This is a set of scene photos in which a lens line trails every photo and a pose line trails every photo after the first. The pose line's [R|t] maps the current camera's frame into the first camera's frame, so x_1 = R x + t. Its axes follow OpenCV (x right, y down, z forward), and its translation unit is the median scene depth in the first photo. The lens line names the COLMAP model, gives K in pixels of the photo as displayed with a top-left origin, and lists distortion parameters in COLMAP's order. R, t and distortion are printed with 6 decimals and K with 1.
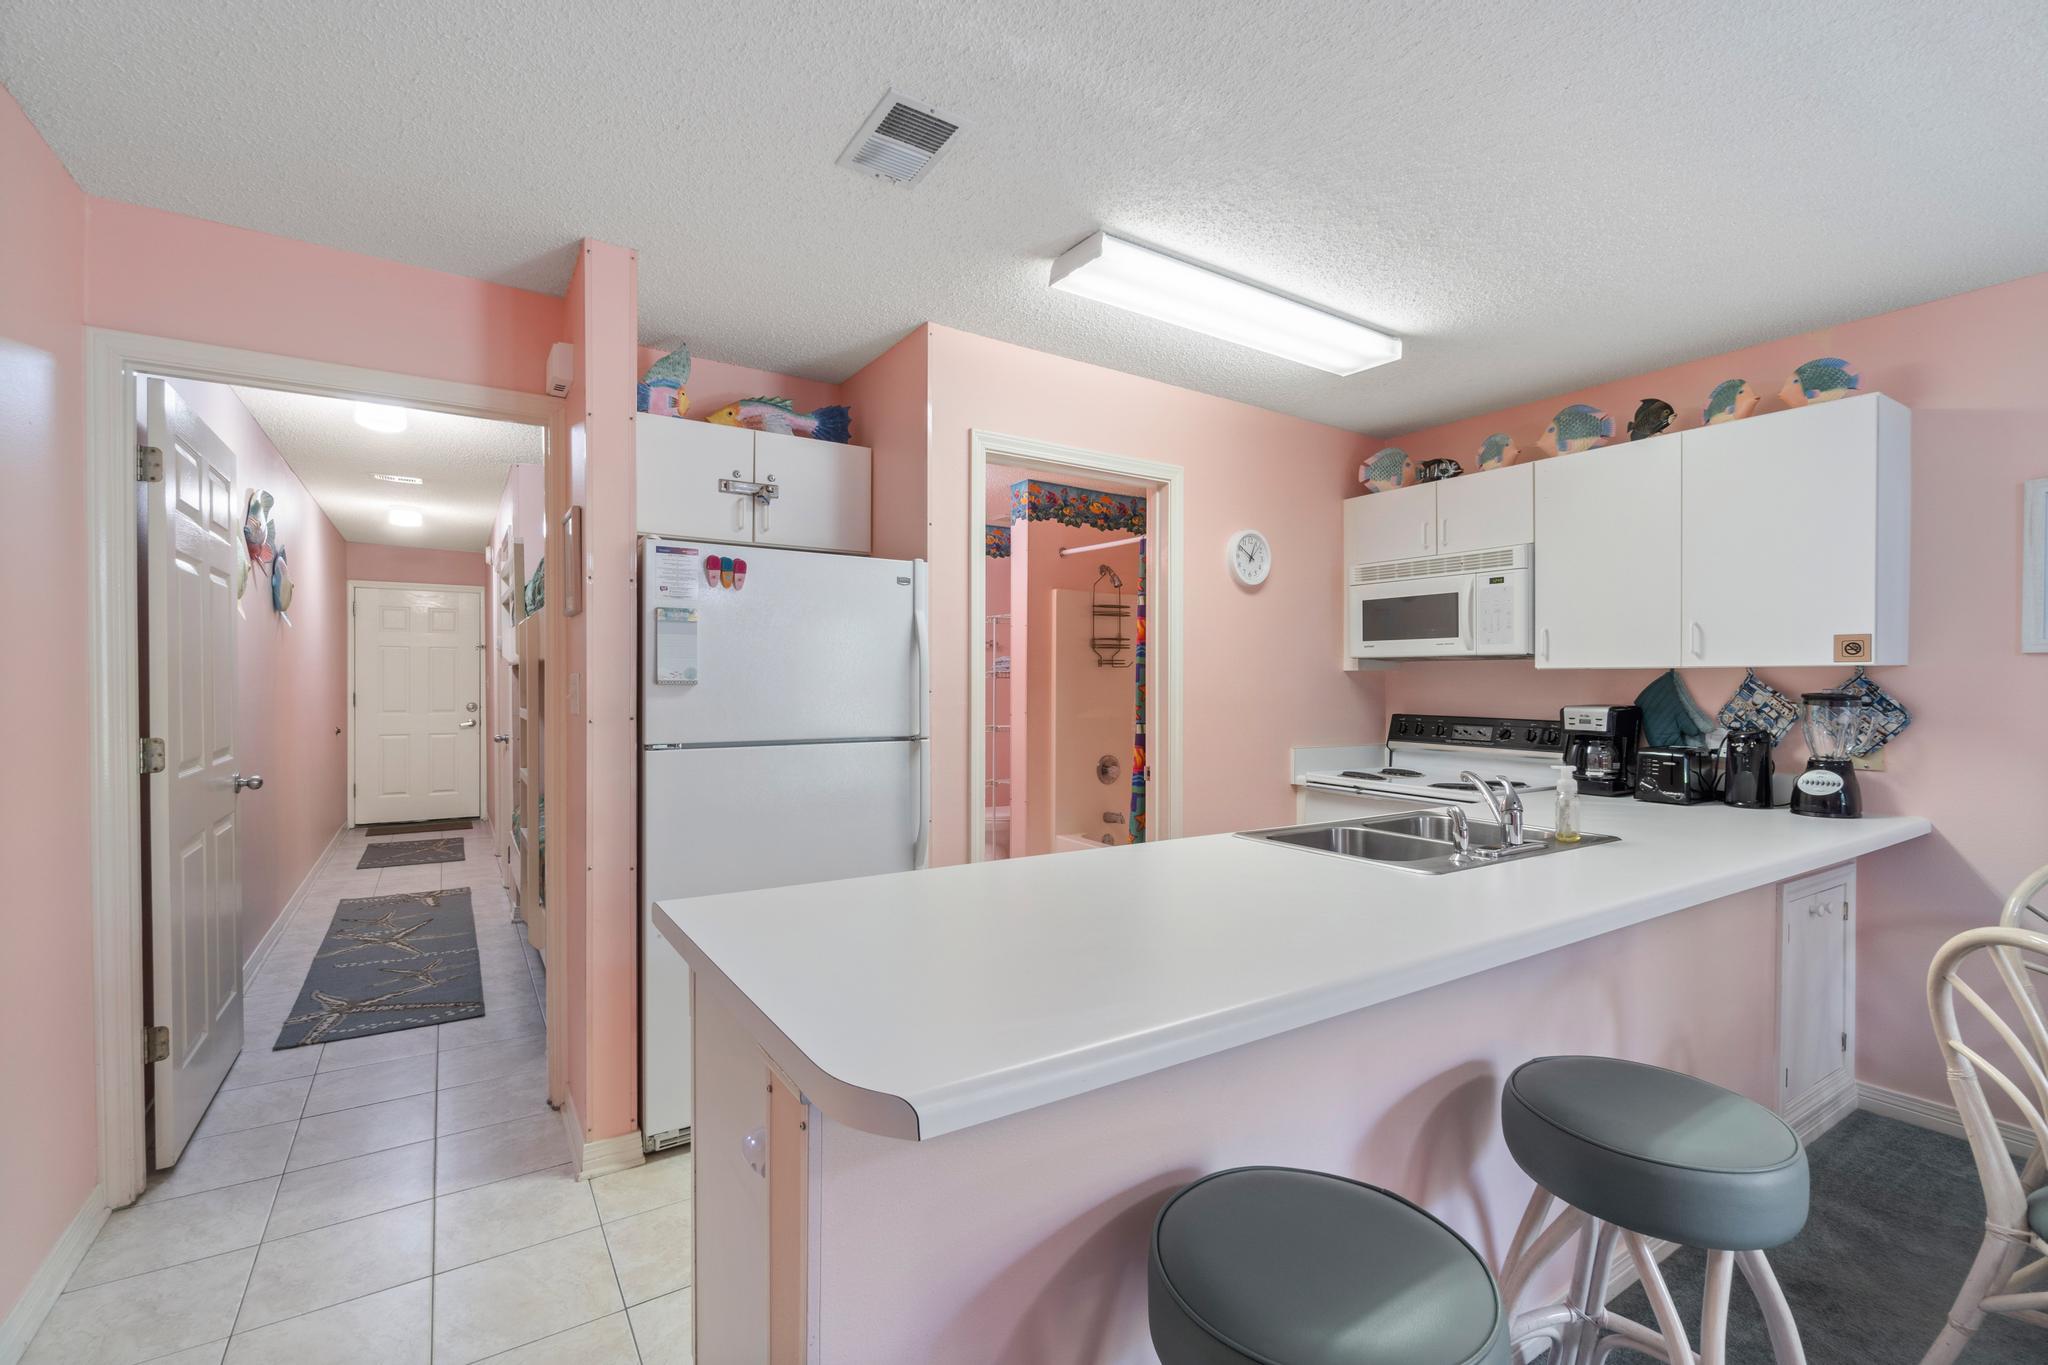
lens RADIAL K [[890.4, 0, 1006.0], [0, 890.4, 689.9], [0, 0, 1]] dist [-0.007215, 0.000342]
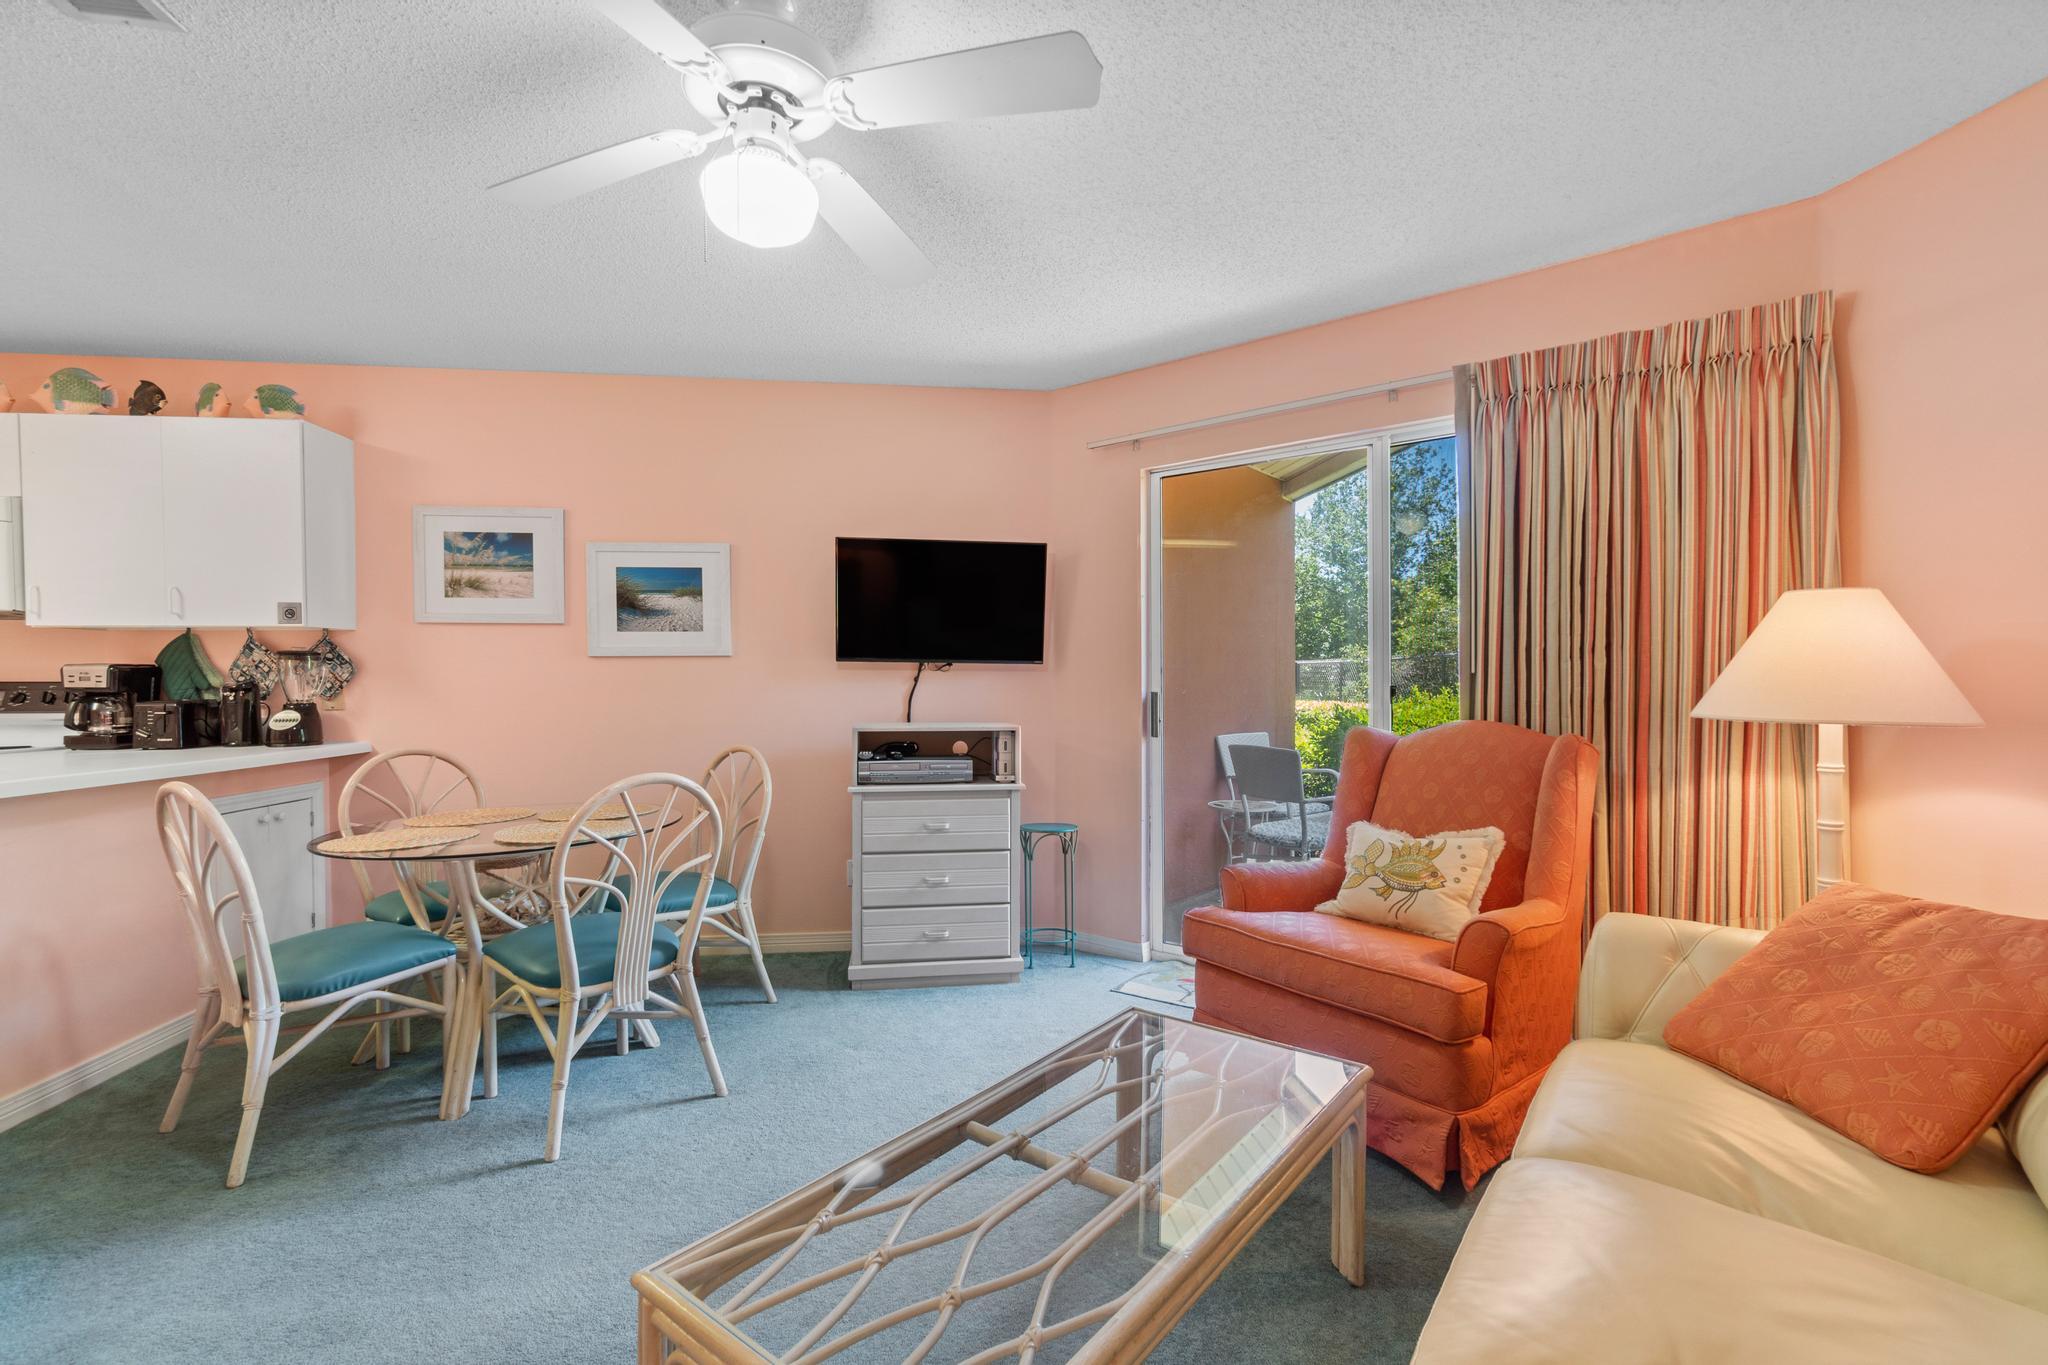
lens RADIAL K [[890.4, 0, 1032.7], [0, 890.4, 688.8], [0, 0, 1]] dist [-0.007215, 0.000342]
pose [[0.422054, -0.015363, 0.906440, 0.196948], [0.013463, 0.999852, 0.010678, 0.053723], [-0.906471, 0.007697, 0.422199, -0.449404]]
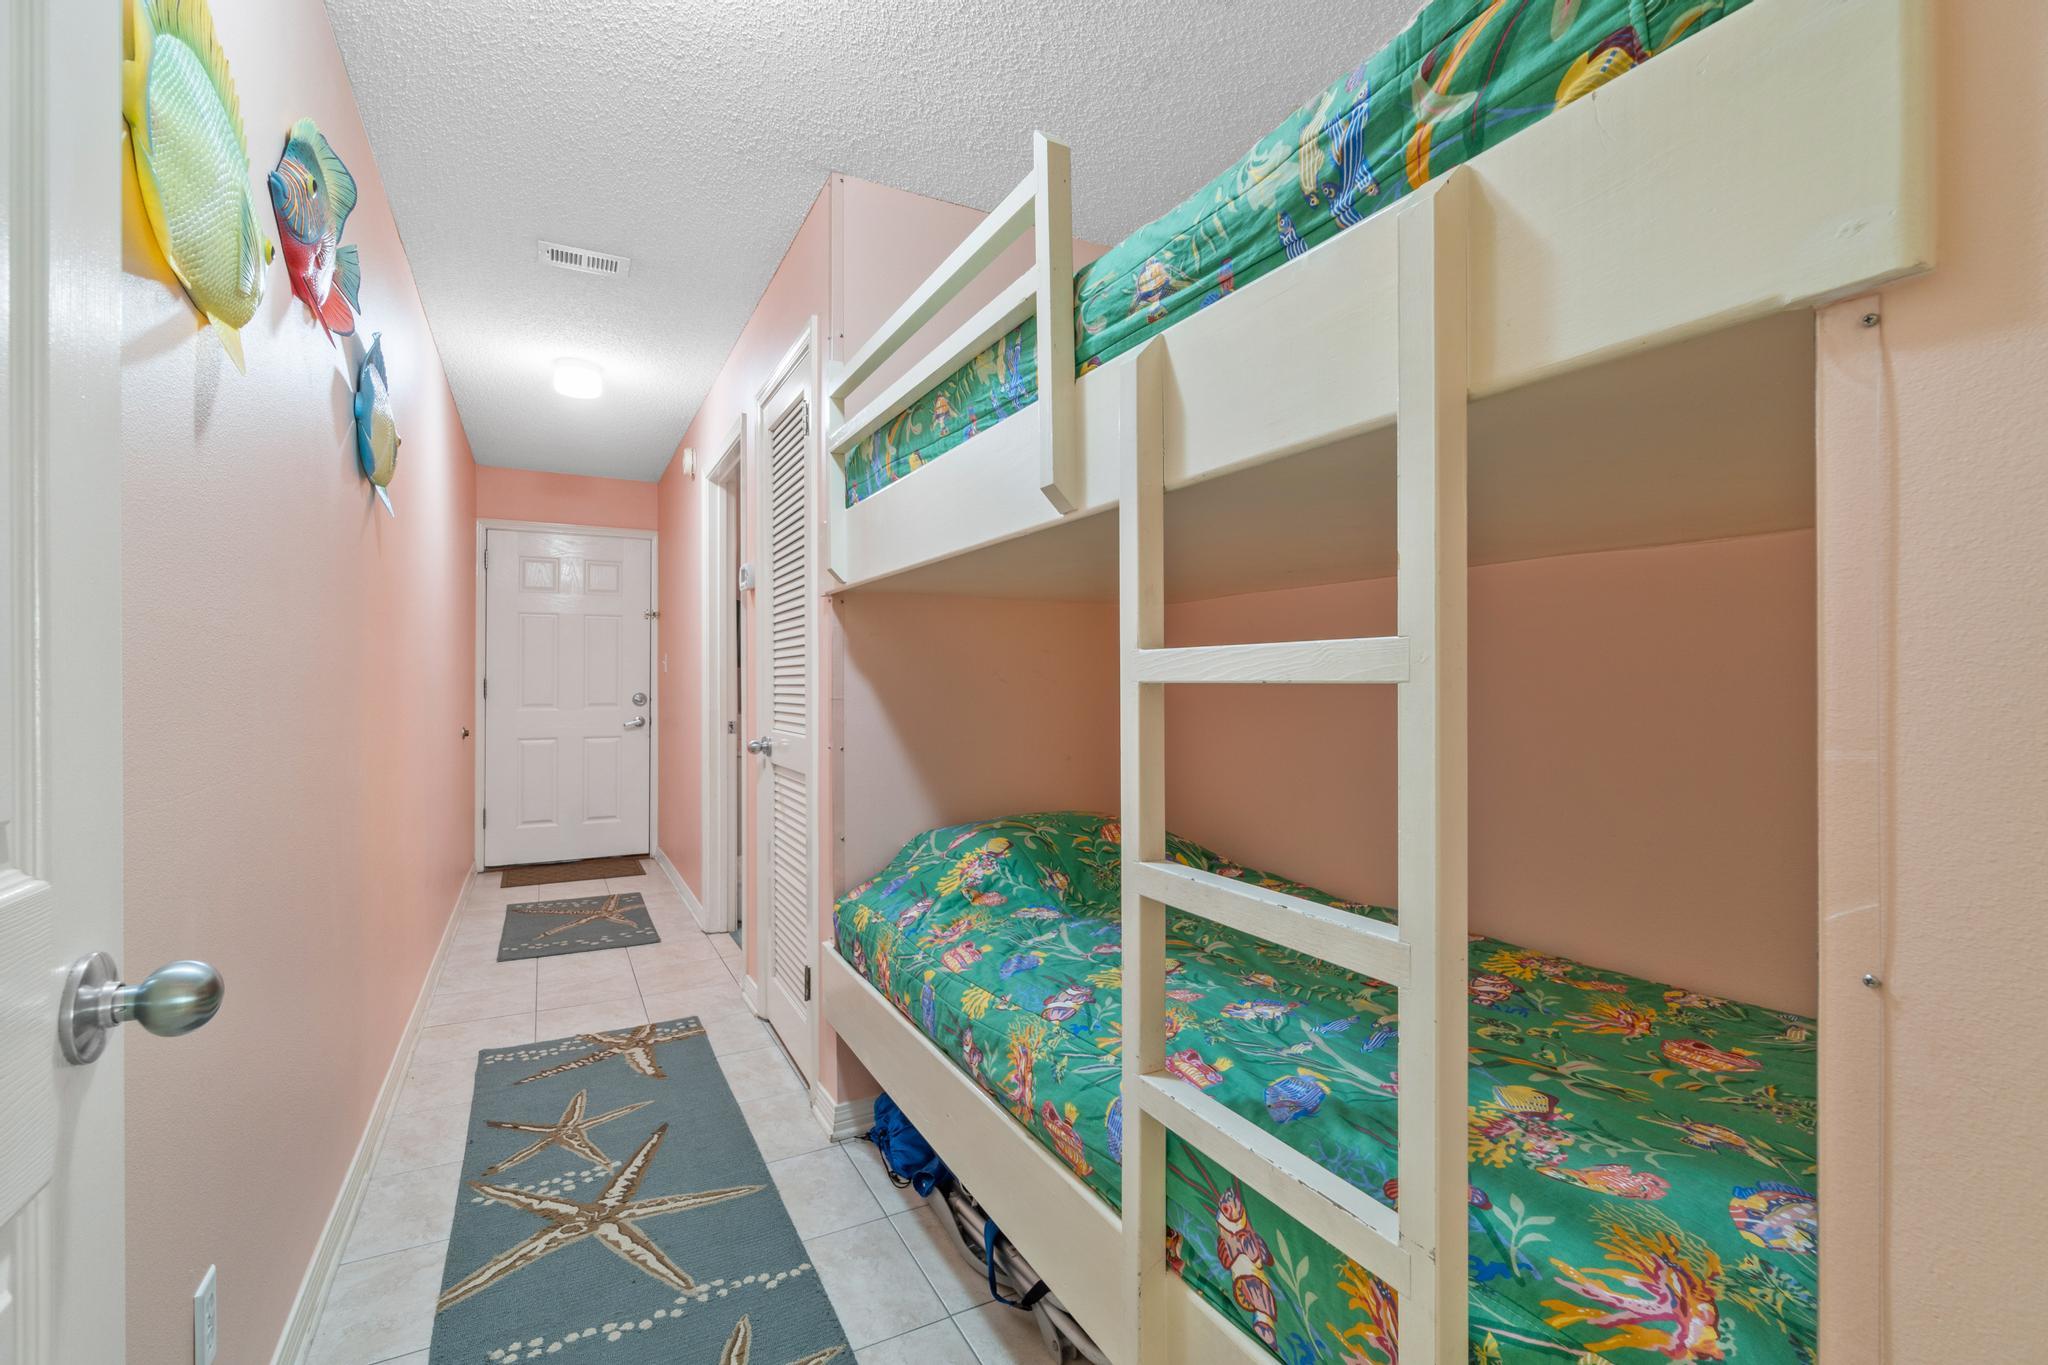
lens RADIAL K [[890.4, 0, 1007.8], [0, 890.4, 674.1], [0, 0, 1]] dist [-0.007215, 0.000342]
pose [[0.996563, -0.006444, -0.082586, -0.643060], [0.004805, 0.999788, -0.020036, 0.037862], [0.082698, 0.019571, 0.996383, 0.811783]]
